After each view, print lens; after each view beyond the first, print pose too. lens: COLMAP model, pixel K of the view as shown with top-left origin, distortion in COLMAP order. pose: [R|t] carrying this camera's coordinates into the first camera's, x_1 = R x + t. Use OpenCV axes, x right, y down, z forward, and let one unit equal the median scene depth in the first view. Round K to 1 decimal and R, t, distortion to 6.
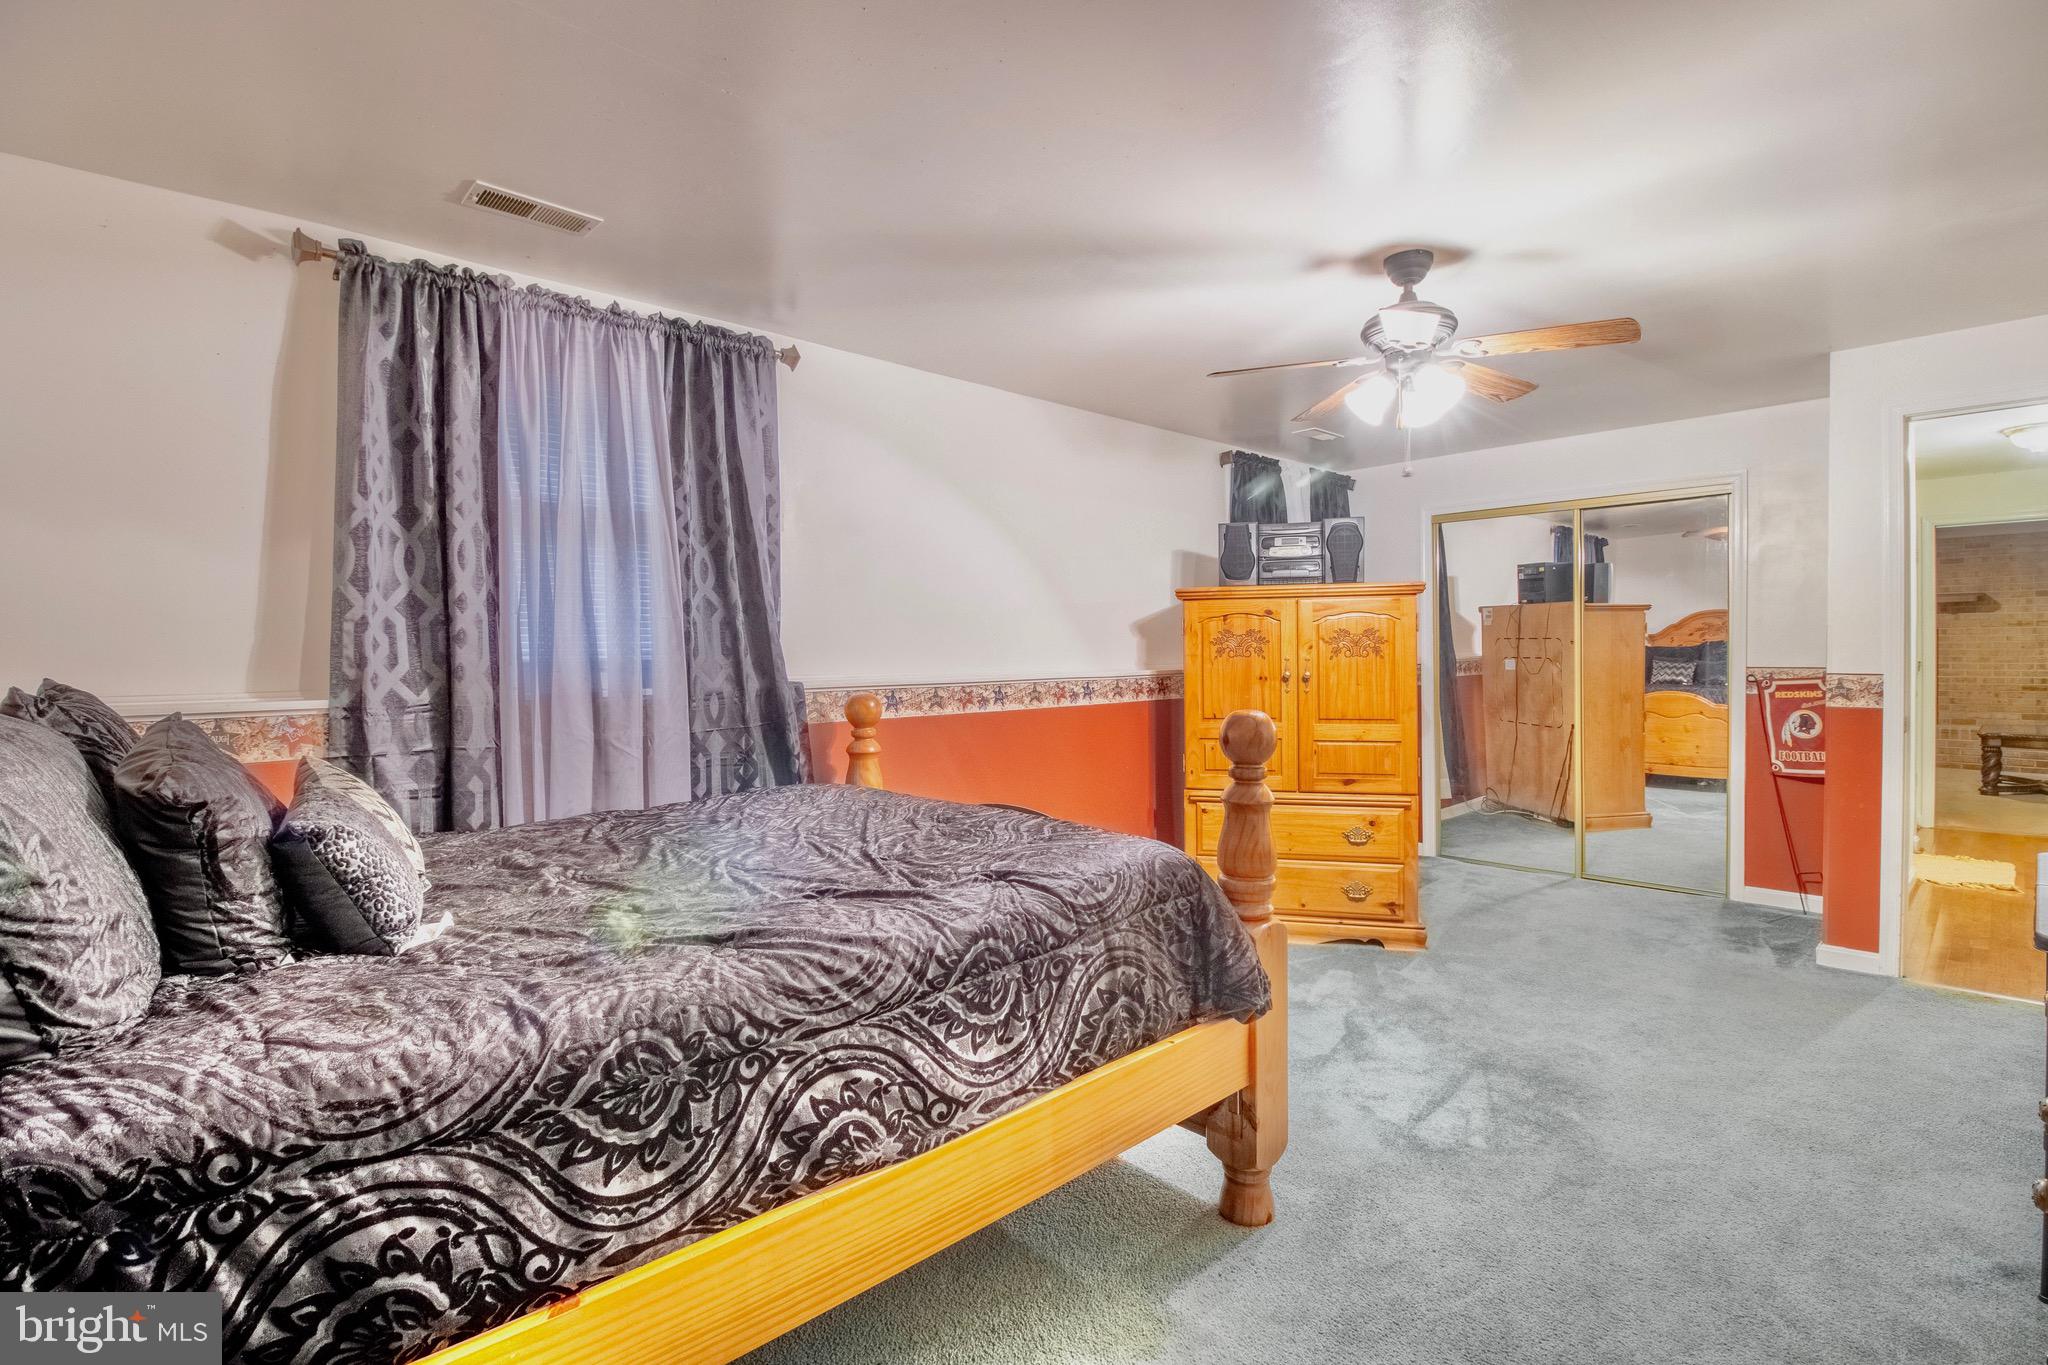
lens RADIAL K [[951.3, 0, 1016.2], [0, 951.3, 682.4], [0, 0, 1]] dist [-0.001487, -0.009253]
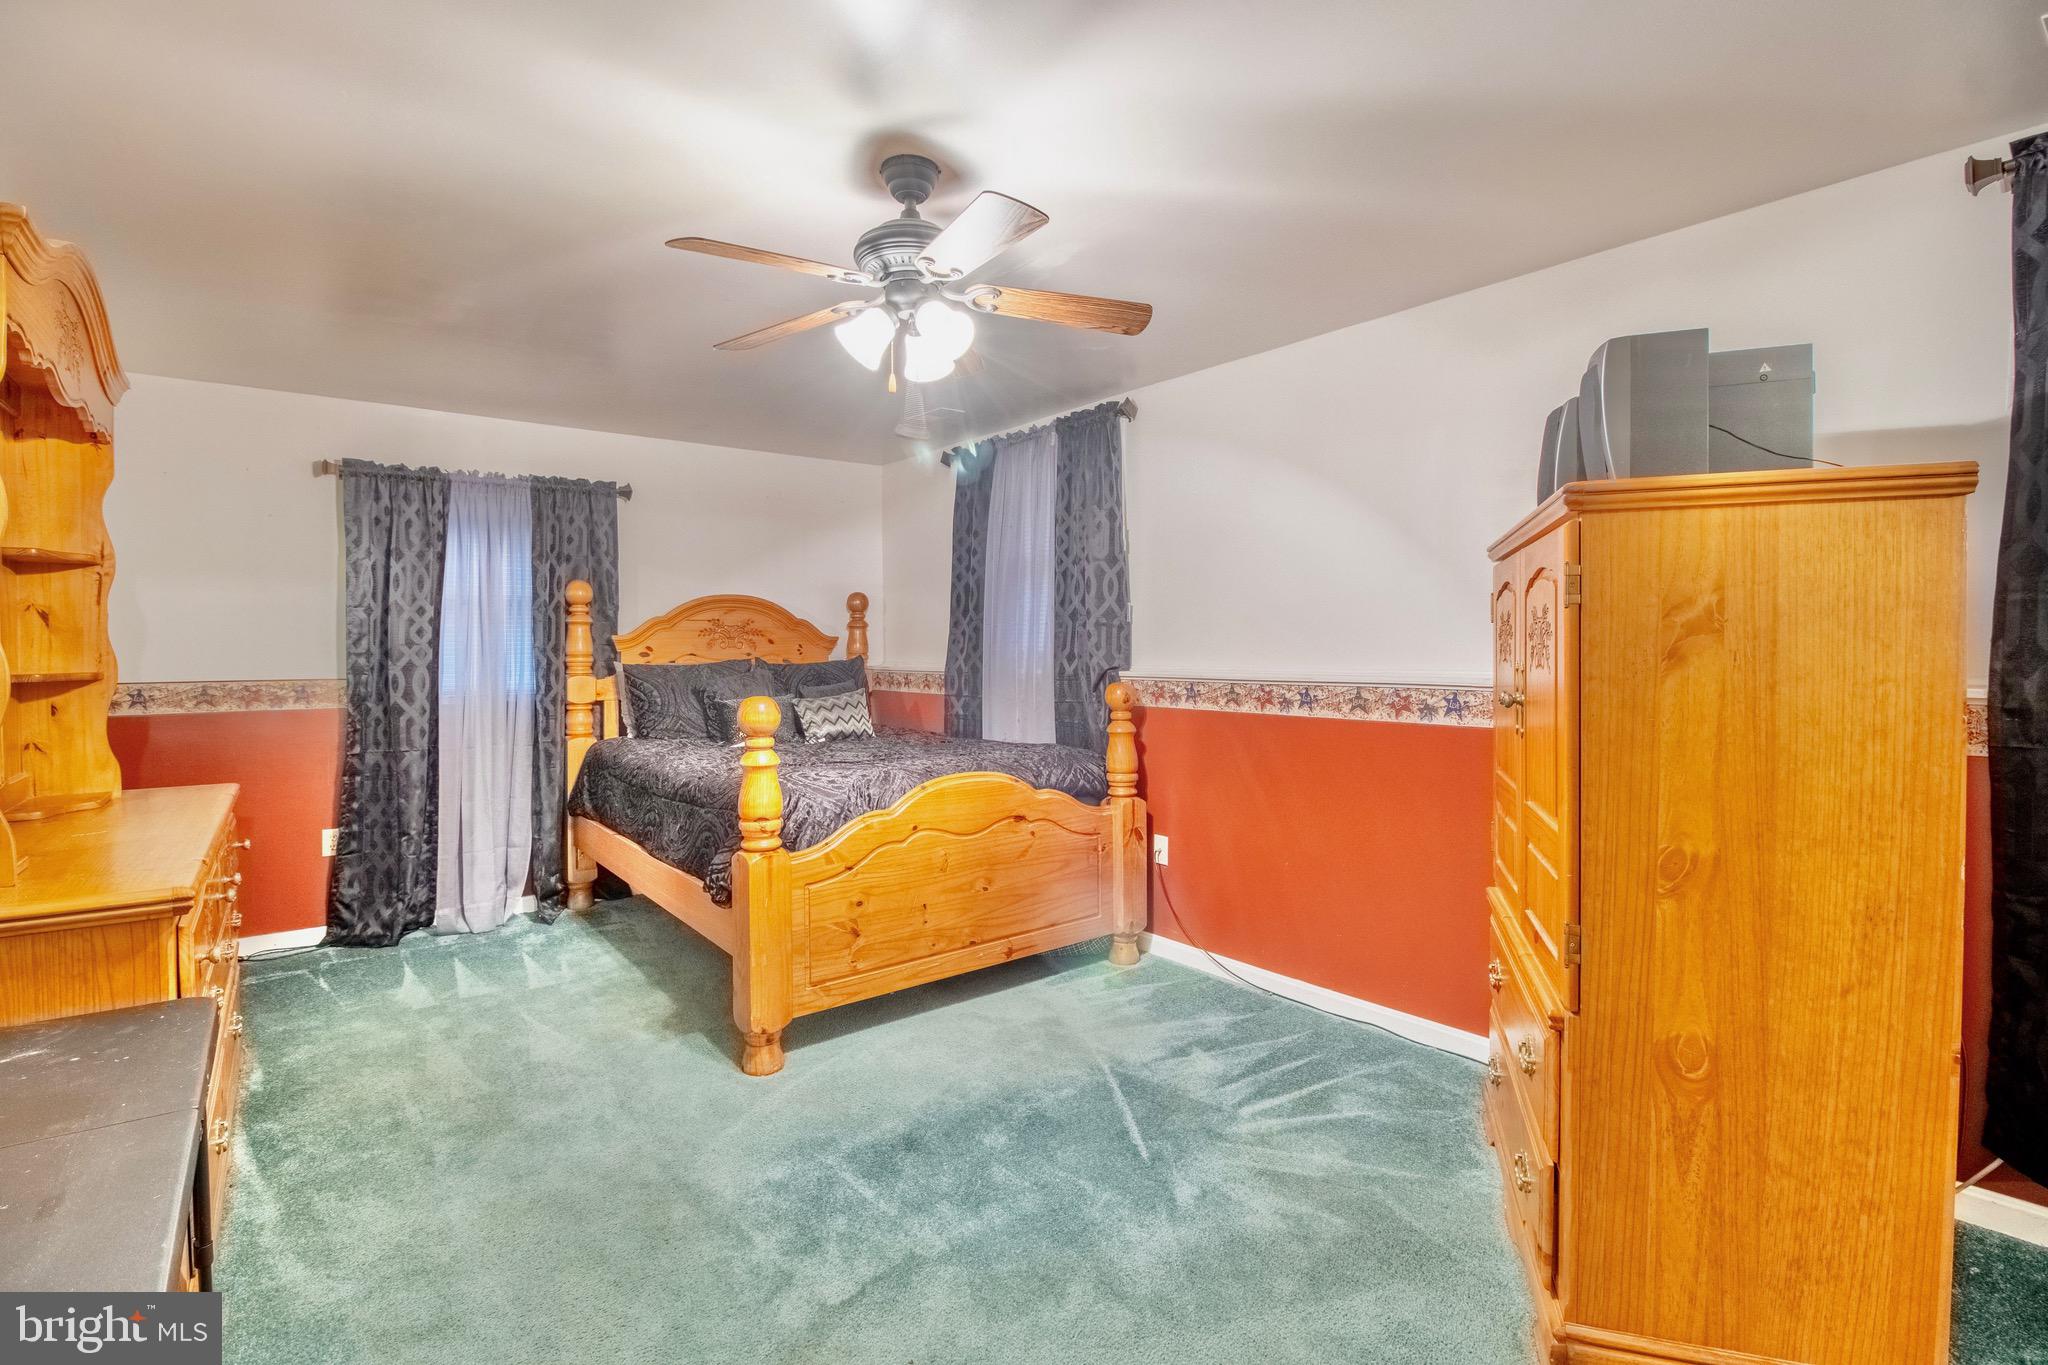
lens RADIAL K [[951.3, 0, 1022.3], [0, 951.3, 675.8], [0, 0, 1]] dist [-0.001487, -0.009253]
pose [[-0.089172, 0.038838, -0.995259, 0.897456], [-0.027754, 0.998755, 0.041461, -0.036579], [0.995630, 0.031319, -0.087983, 0.865099]]
